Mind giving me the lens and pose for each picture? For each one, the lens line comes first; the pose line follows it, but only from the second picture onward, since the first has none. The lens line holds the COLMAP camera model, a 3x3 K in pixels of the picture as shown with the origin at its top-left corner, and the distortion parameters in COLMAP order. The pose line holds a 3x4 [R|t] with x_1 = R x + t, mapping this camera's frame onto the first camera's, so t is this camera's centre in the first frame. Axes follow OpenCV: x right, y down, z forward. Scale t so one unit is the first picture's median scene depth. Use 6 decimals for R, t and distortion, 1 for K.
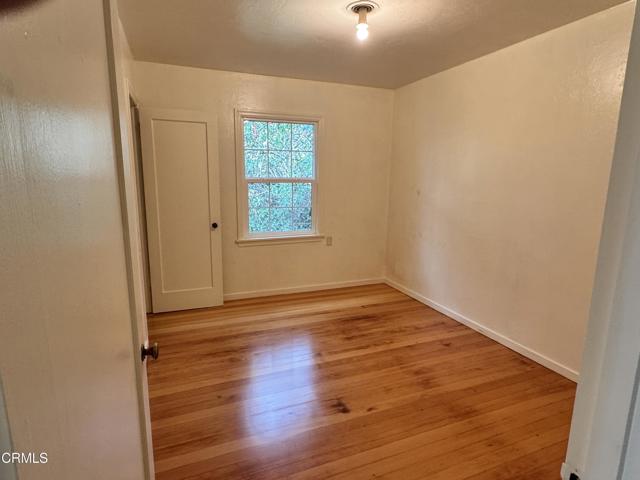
lens RADIAL K [[357.4, 0, 319.0], [0, 357.4, 240.1], [0, 0, 1]] dist [0.002762, 0.001155]
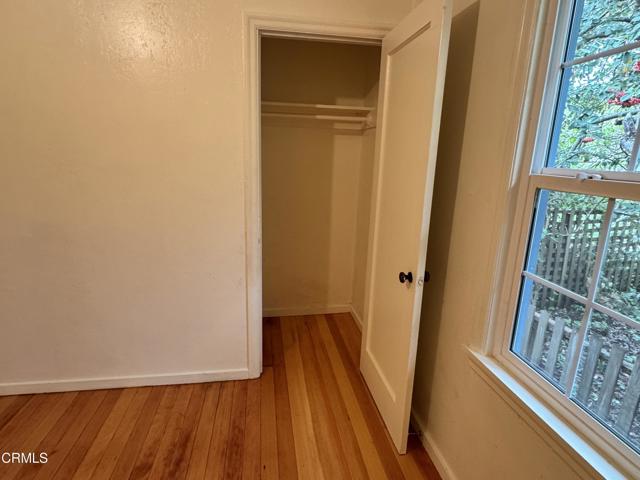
lens RADIAL K [[357.4, 0, 318.6], [0, 357.4, 240.8], [0, 0, 1]] dist [0.002762, 0.001155]
pose [[-0.234692, 0.210720, -0.948956, 0.159729], [-0.204039, 0.943795, 0.260036, -0.217835], [0.950414, 0.254652, -0.178506, 1.243509]]
